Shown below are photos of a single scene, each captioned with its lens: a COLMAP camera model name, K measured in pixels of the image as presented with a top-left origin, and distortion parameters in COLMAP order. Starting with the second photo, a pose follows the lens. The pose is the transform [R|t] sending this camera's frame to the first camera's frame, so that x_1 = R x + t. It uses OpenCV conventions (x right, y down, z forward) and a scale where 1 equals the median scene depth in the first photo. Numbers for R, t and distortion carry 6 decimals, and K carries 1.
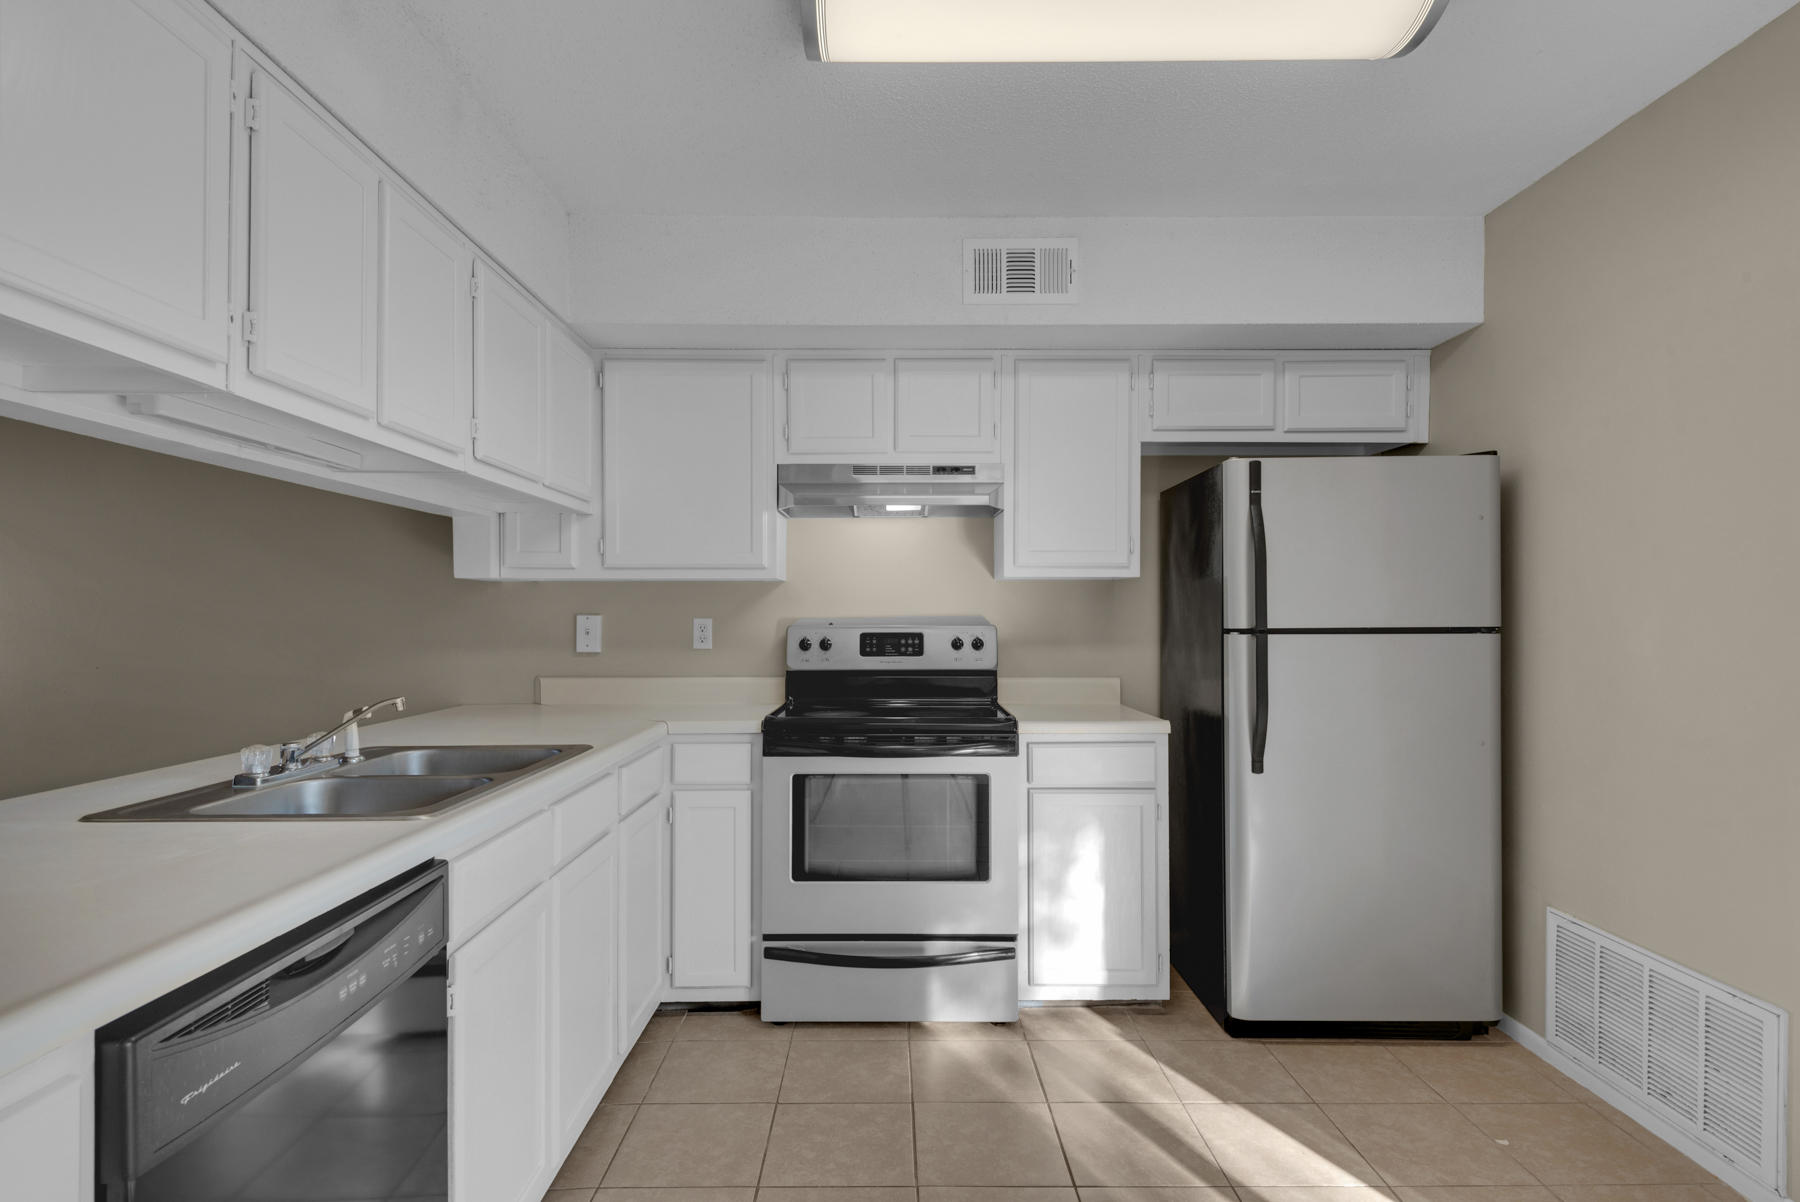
lens RADIAL K [[975.0, 0, 897.5], [0, 975.0, 610.3], [0, 0, 1]] dist [0.003066, 0.000185]
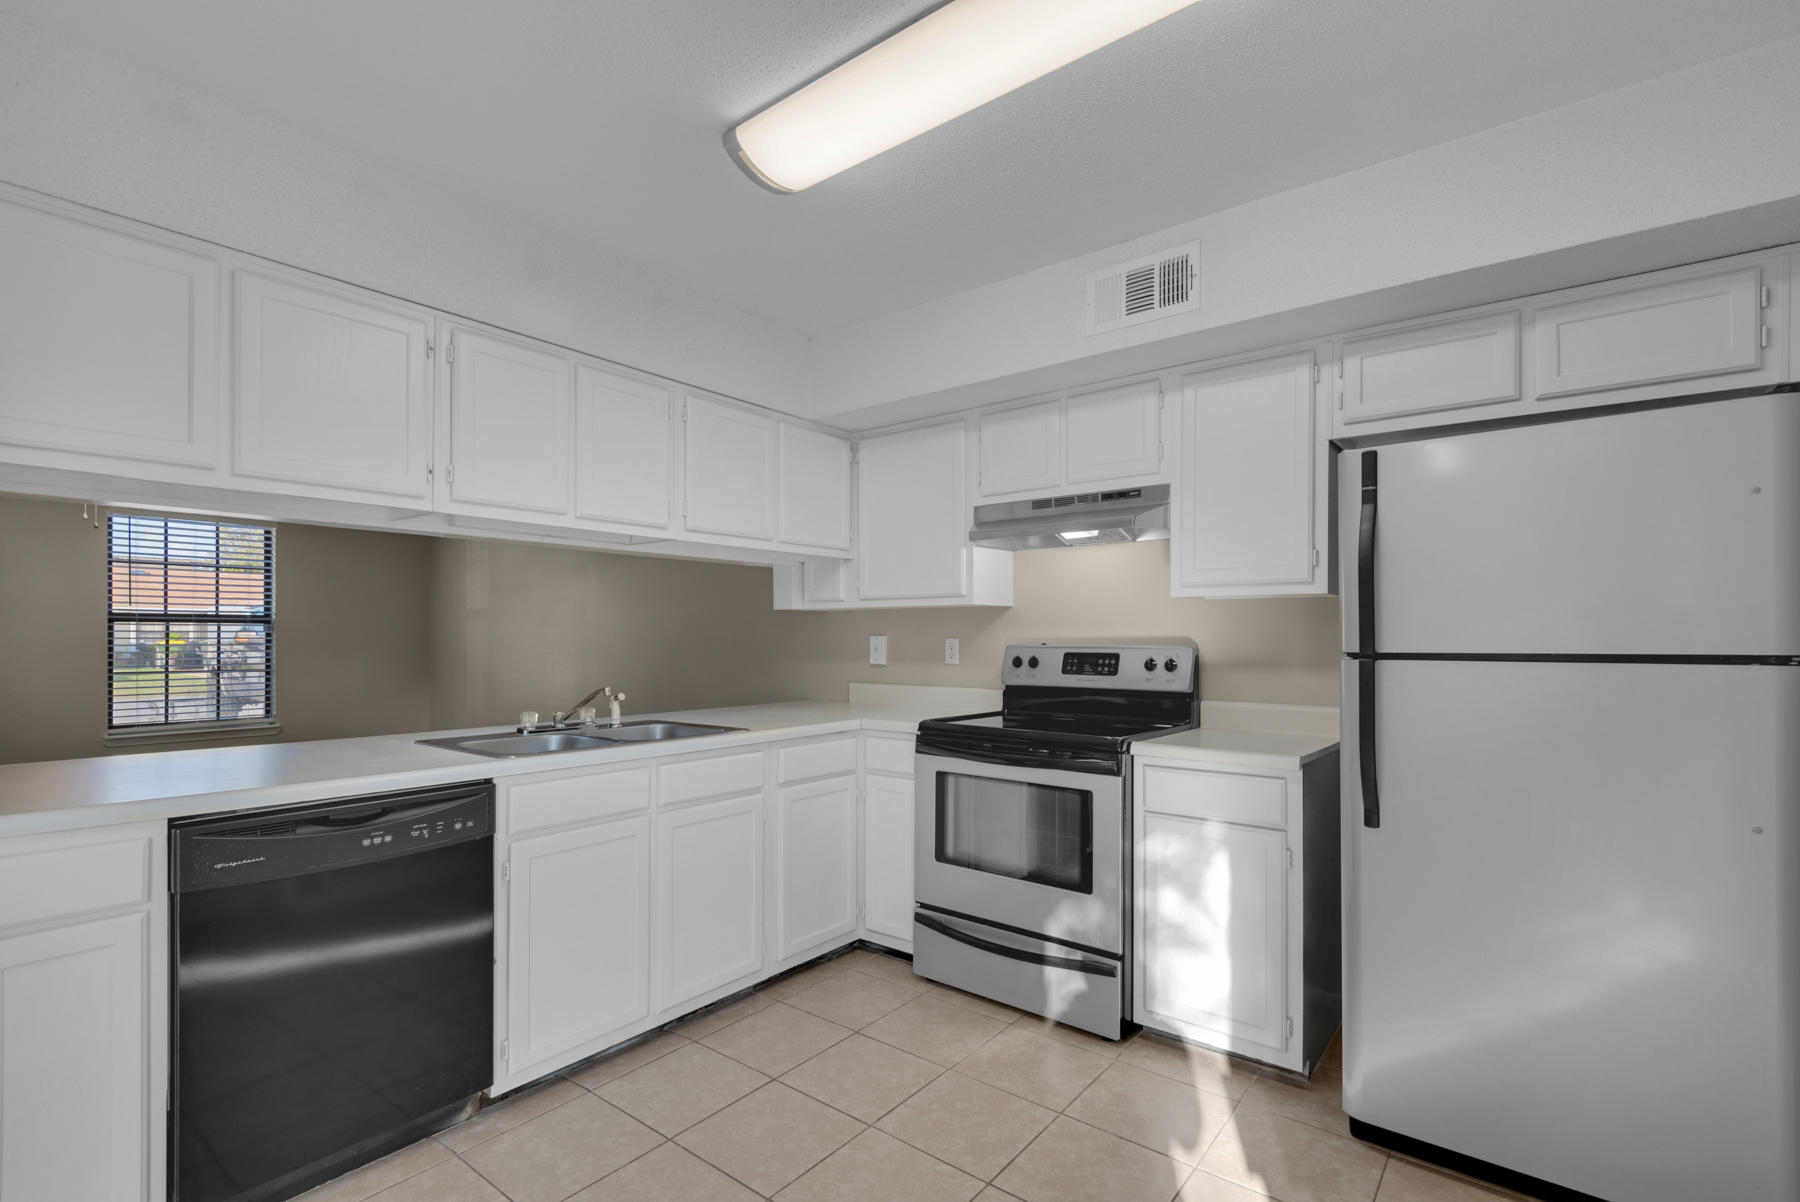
lens RADIAL K [[840.8, 0, 851.2], [0, 840.8, 633.3], [0, 0, 1]] dist [0.001202, -0.000157]
pose [[0.756353, -0.000349, -0.654164, 0.434609], [0.000239, 1.000000, -0.000256, 0.002077], [0.654164, 0.000037, 0.756353, 0.148527]]
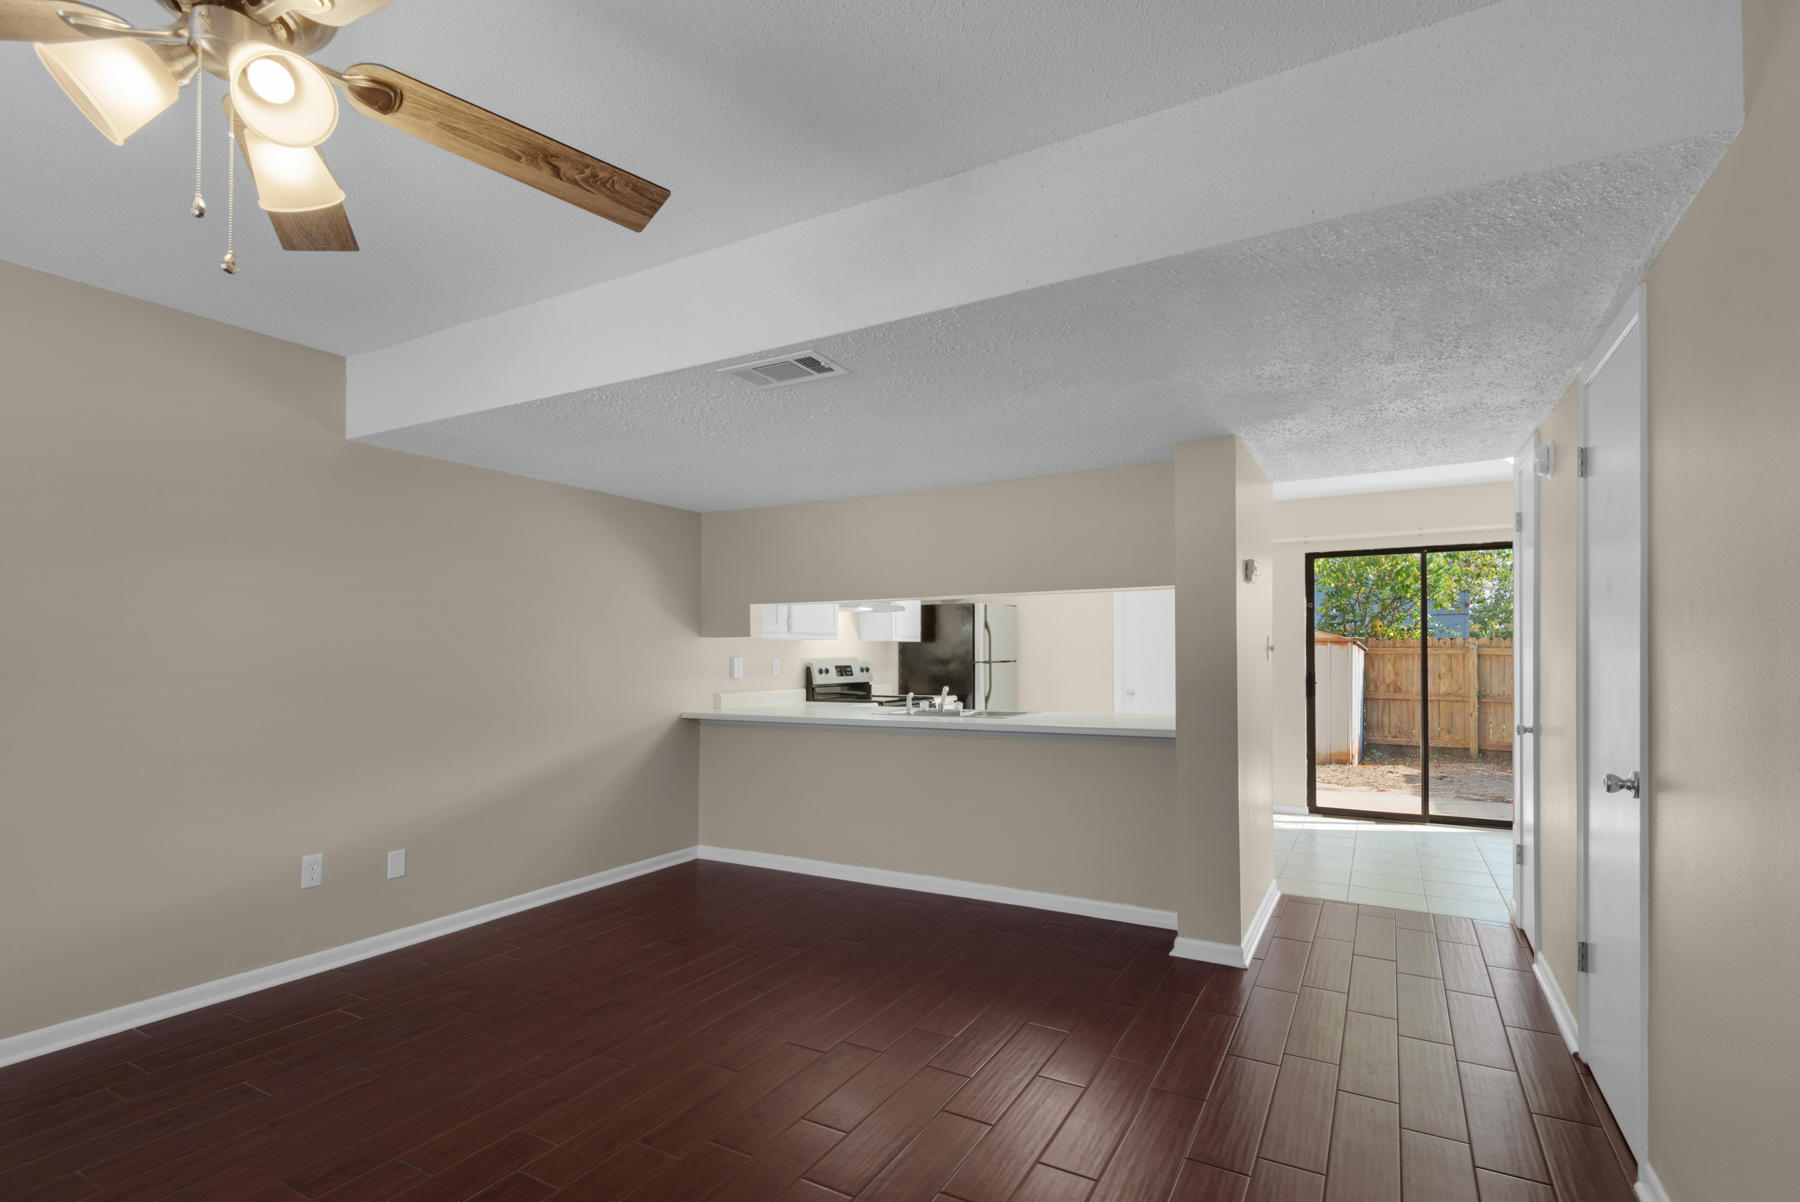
lens RADIAL K [[844.6, 0, 899.5], [0, 844.6, 632.9], [0, 0, 1]] dist [0.003227, -0.000173]
pose [[0.505281, 0.022919, 0.862650, -1.674093], [-0.003792, 0.999697, -0.024339, -0.002962], [-0.862946, 0.009027, 0.505215, -0.033763]]
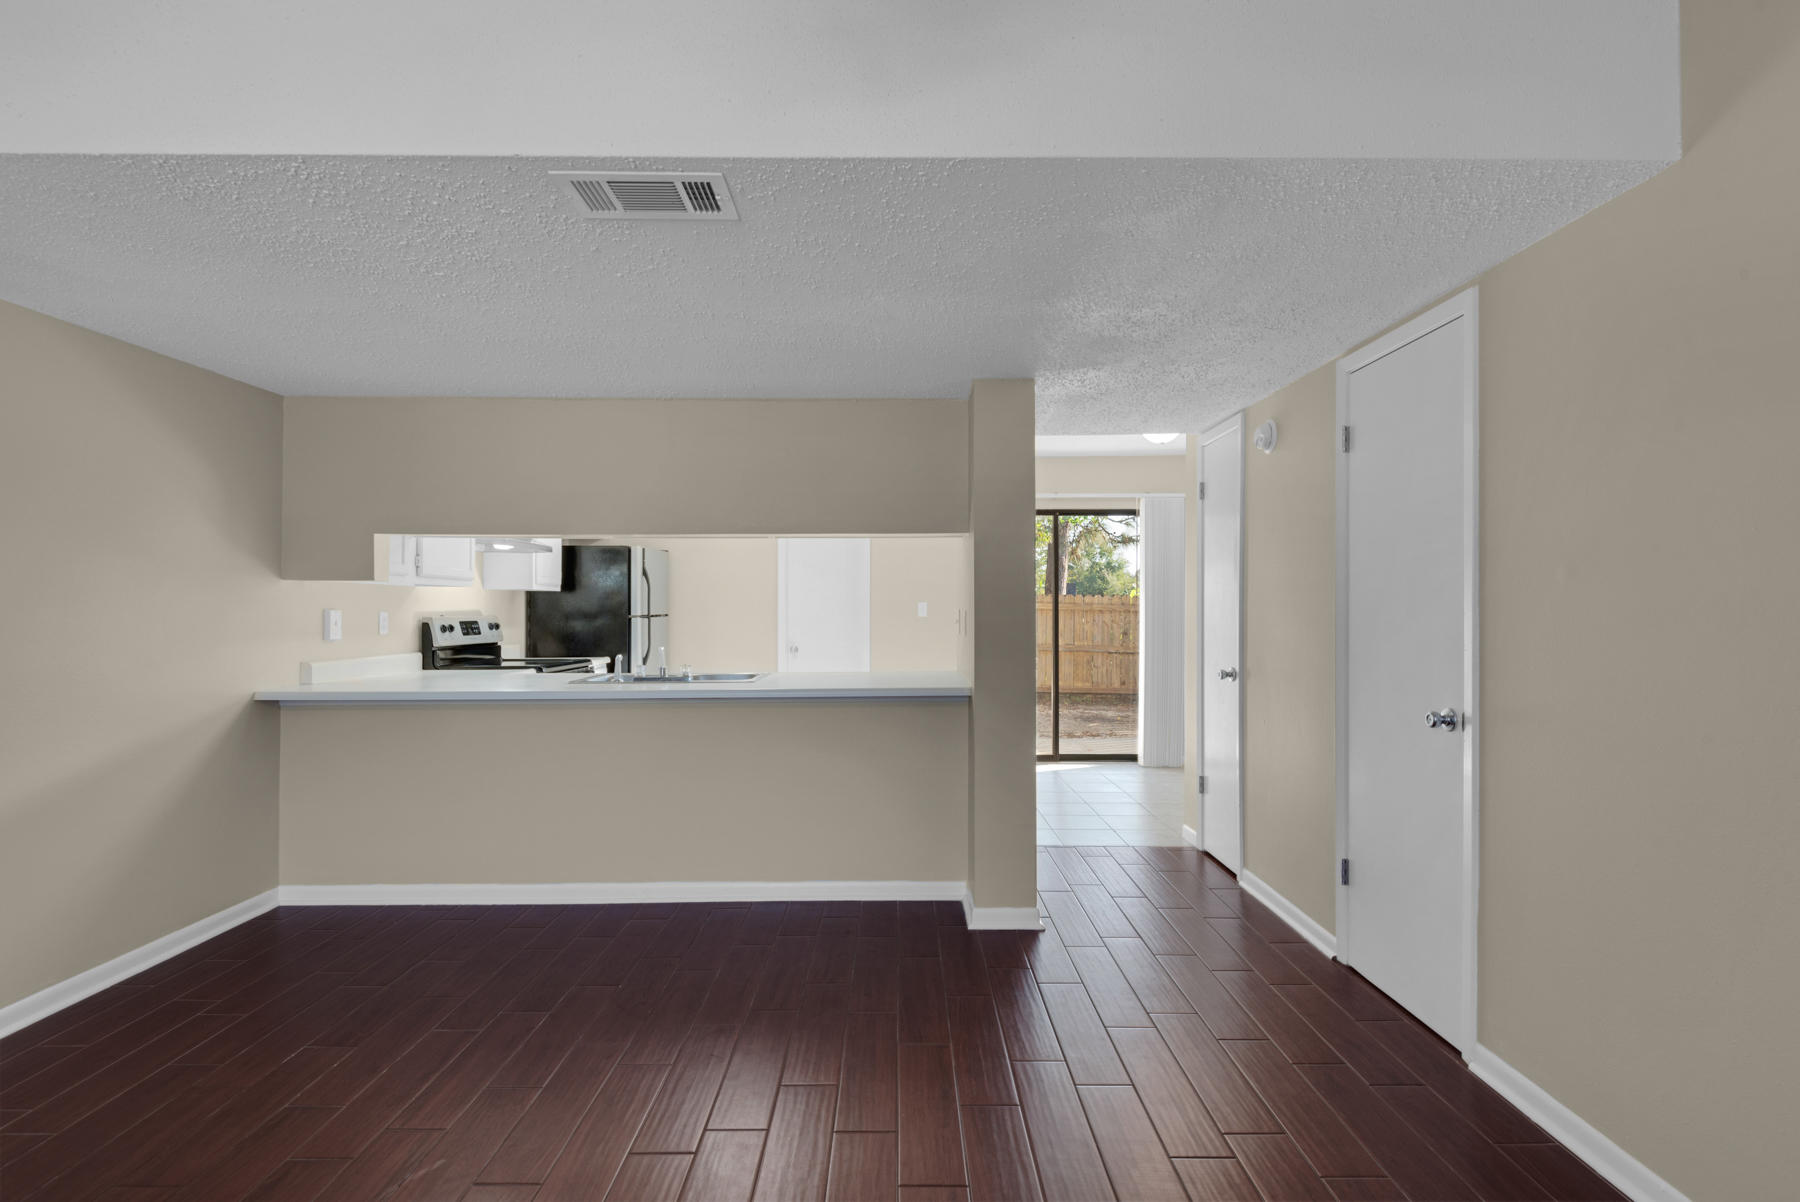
lens RADIAL K [[894.1, 0, 900.0], [0, 894.1, 601.0], [0, 0, 1]] dist [0.000375, -0.000446]
pose [[0.003353, 0.009837, 0.999946, -1.626261], [-0.006361, 0.999932, -0.009816, 0.000873], [-0.999974, -0.006328, 0.003415, 0.310433]]
